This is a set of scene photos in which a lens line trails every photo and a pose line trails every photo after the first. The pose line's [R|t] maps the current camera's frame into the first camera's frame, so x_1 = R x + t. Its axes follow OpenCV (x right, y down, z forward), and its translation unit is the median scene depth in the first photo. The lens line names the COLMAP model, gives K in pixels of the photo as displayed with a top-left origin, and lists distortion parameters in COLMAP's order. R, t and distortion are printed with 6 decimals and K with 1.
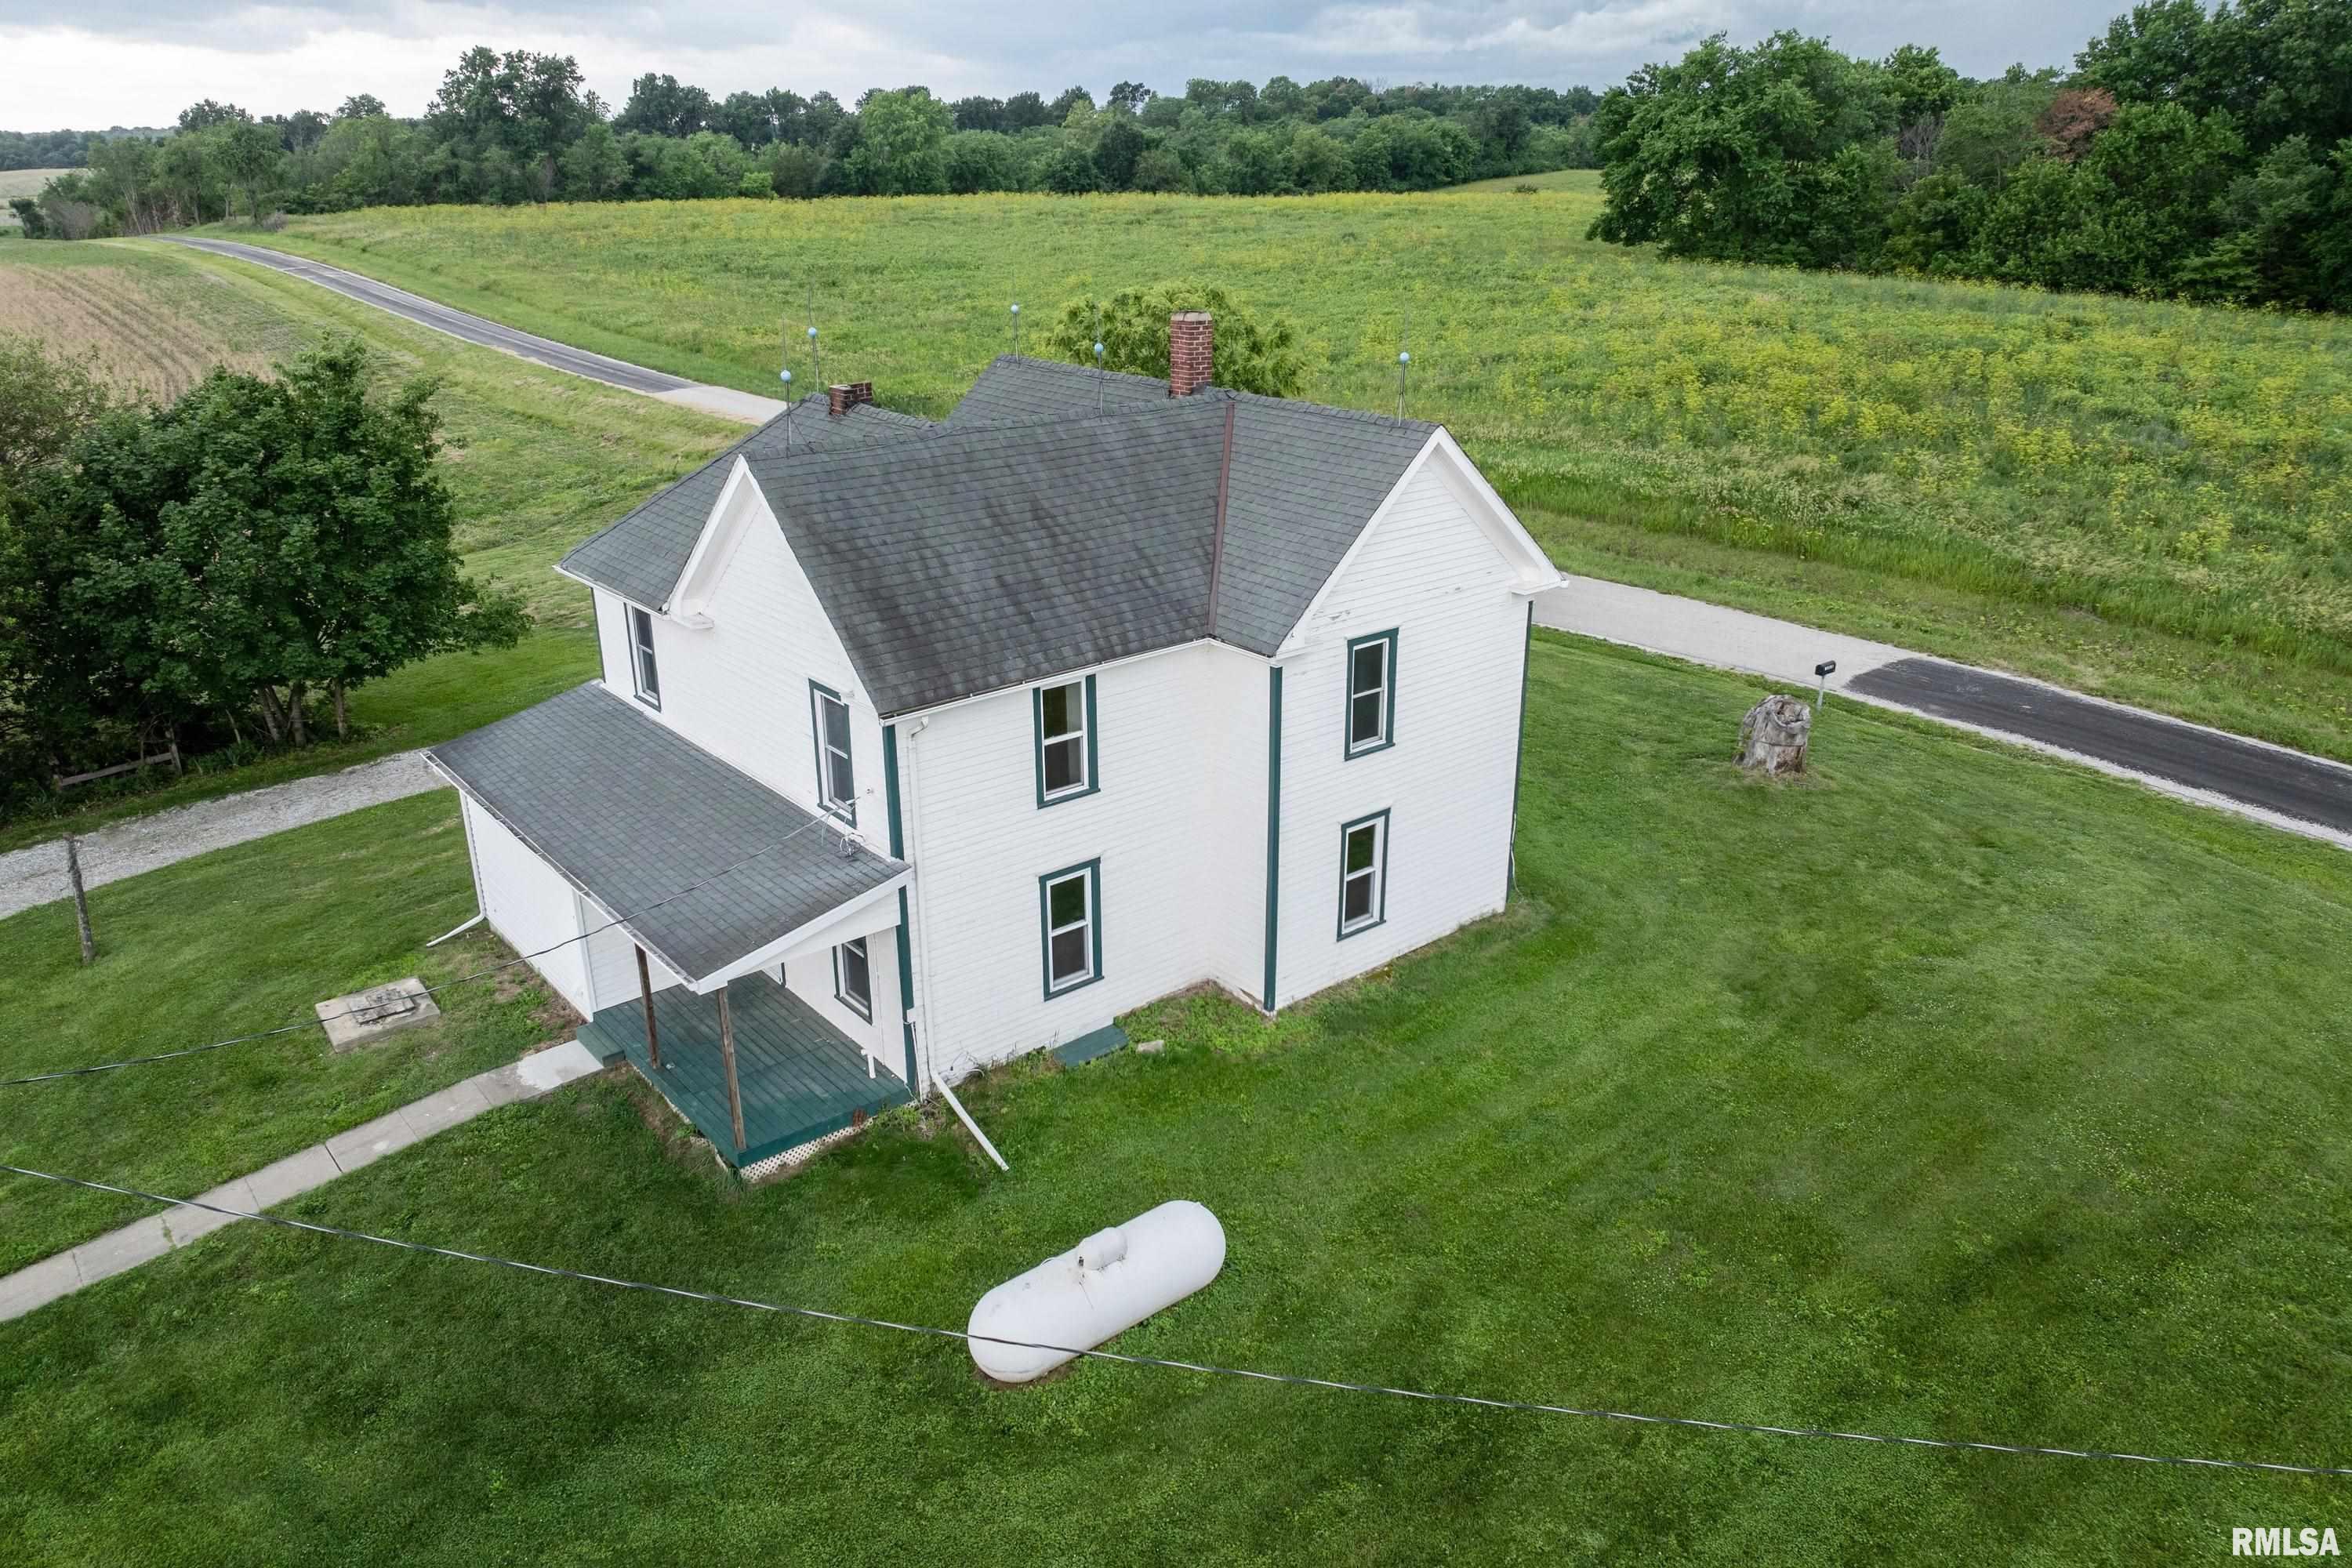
lens RADIAL K [[1658.4, 0, 1190.4], [0, 1658.4, 764.1], [0, 0, 1]] dist [-0.036136, -0.001022]
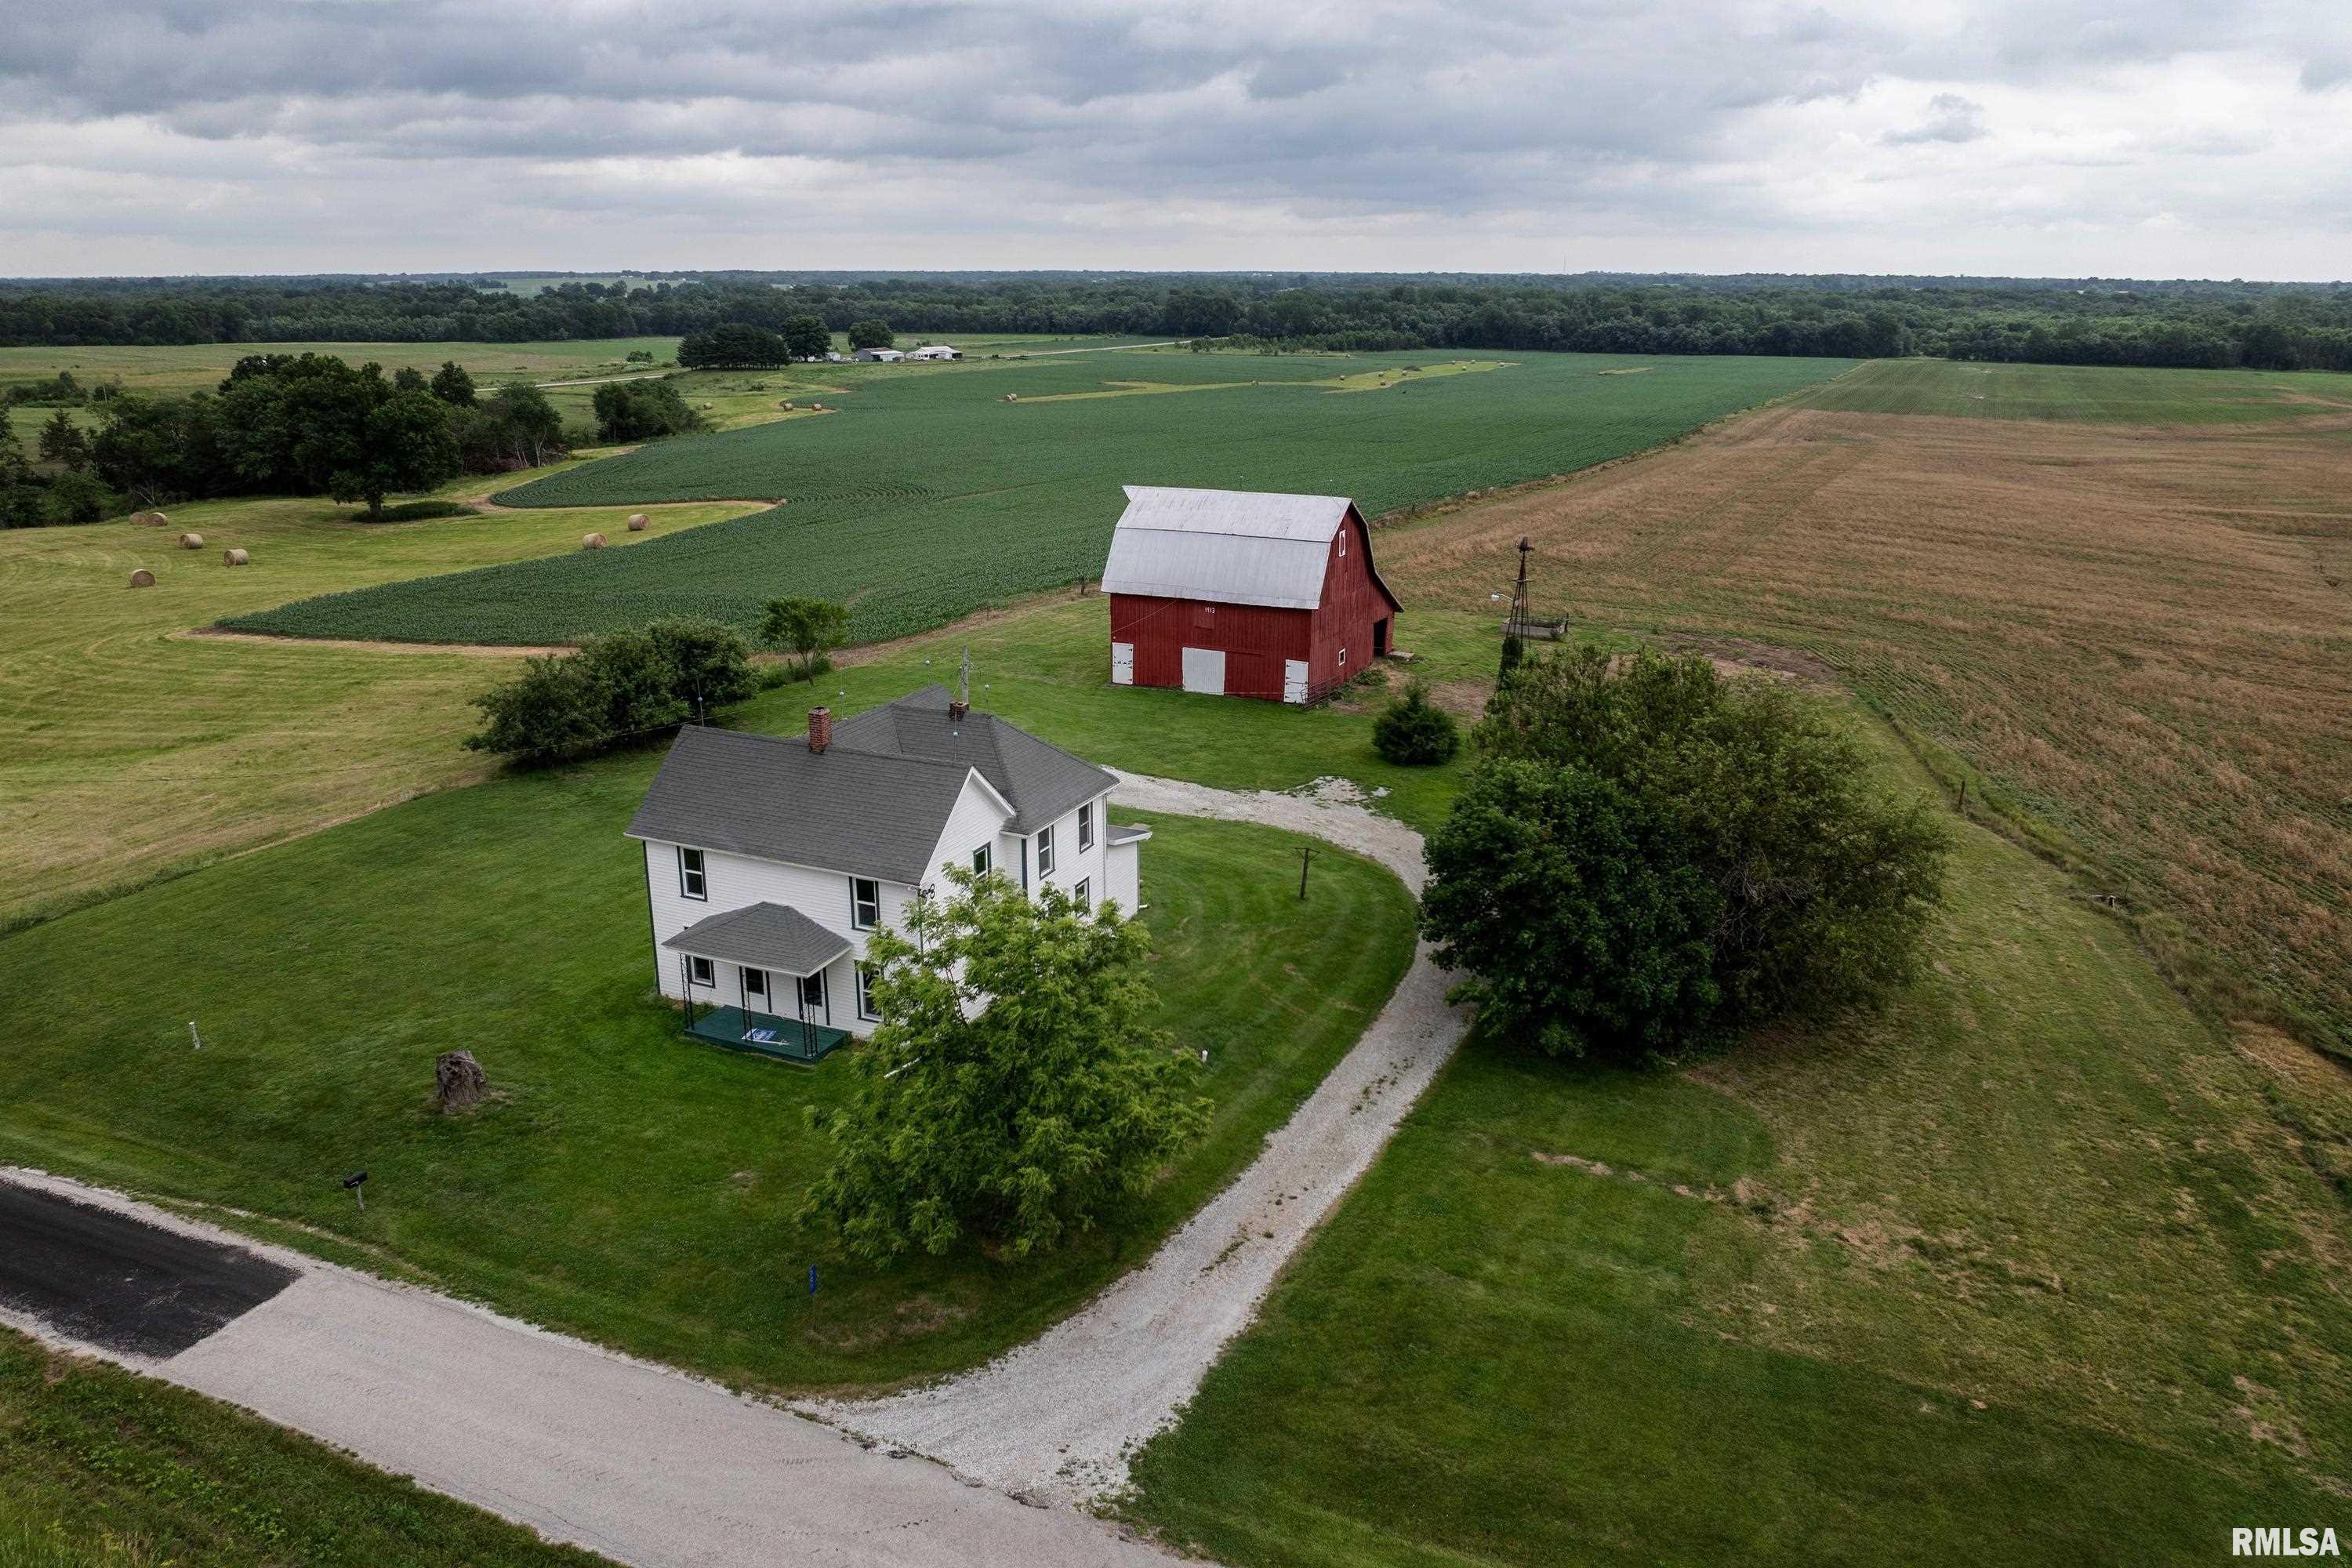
lens RADIAL K [[1658.4, 0, 1190.4], [0, 1658.4, 764.1], [0, 0, 1]] dist [-0.036136, -0.001022]
pose [[-0.897562, 0.123258, -0.423308, 0.098164], [-0.159850, 0.803821, 0.572993, -0.314675], [0.410889, 0.581962, -0.701776, 0.578787]]
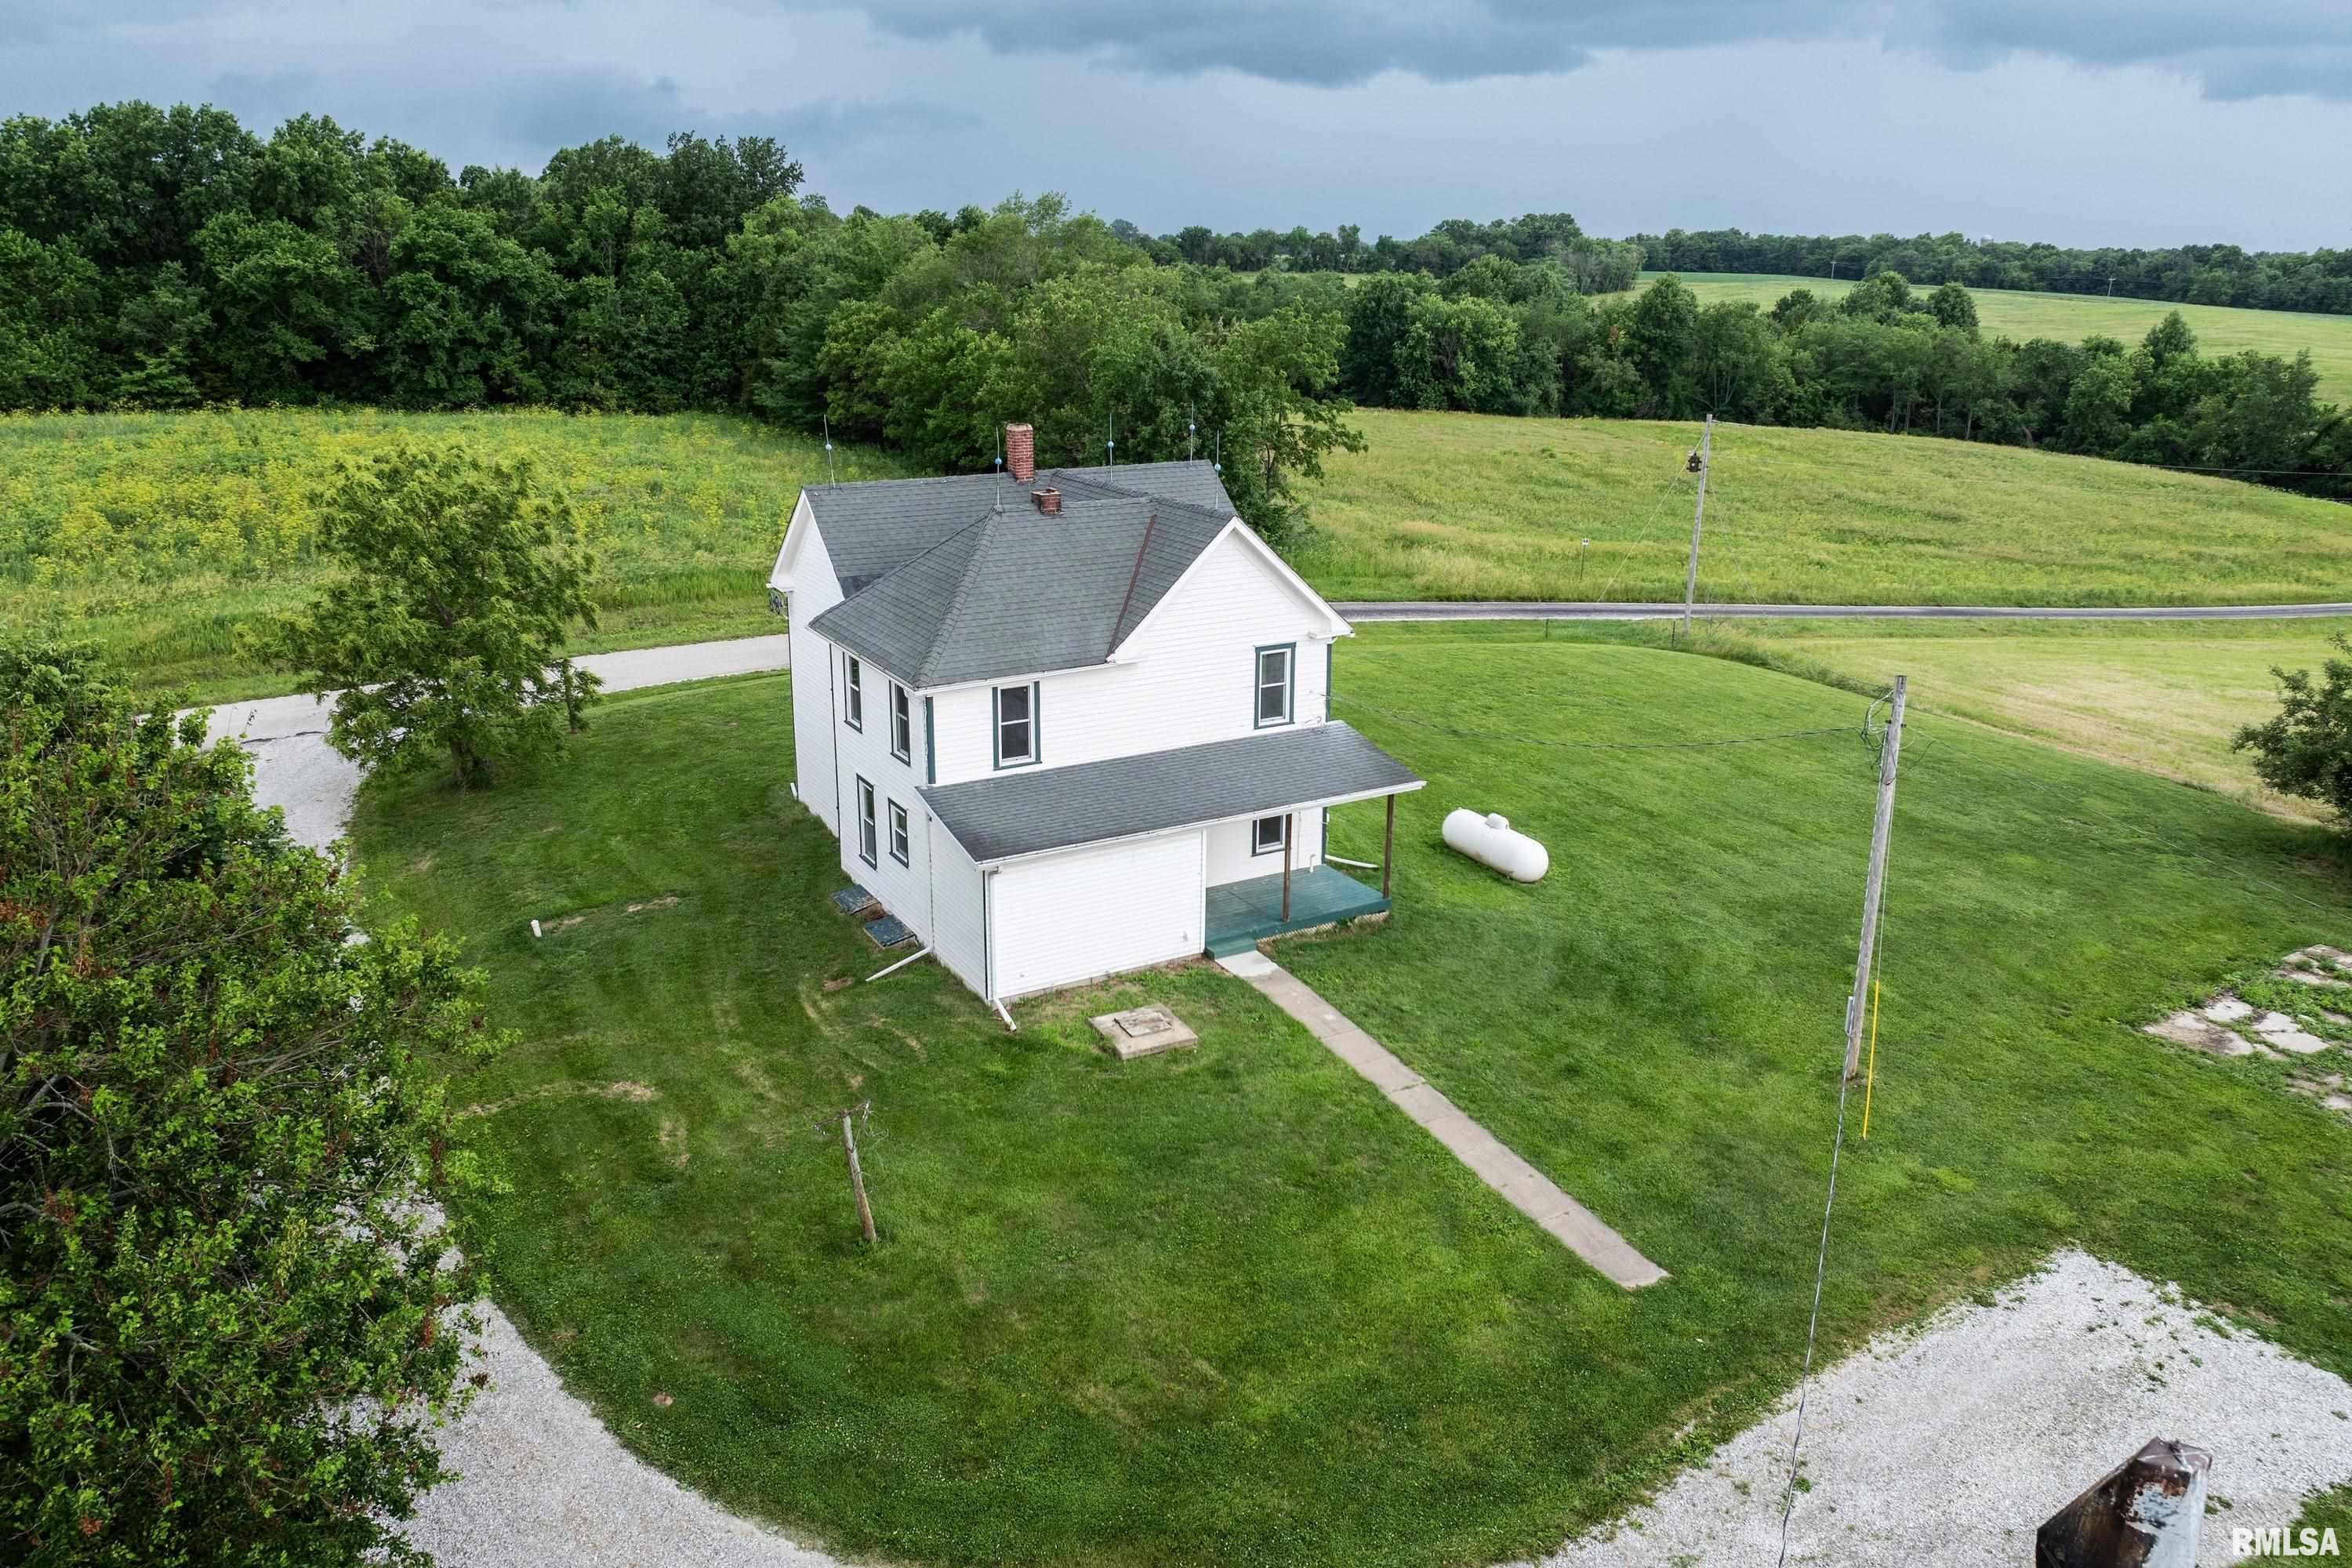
lens RADIAL K [[1690.4, 0, 1188.4], [0, 1690.4, 779.6], [0, 0, 1]] dist [-0.031512, -0.003035]
pose [[0.162730, -0.294302, 0.941757, -0.341618], [0.343386, 0.911703, 0.225575, -0.061285], [-0.924989, 0.286678, 0.249420, 0.127225]]
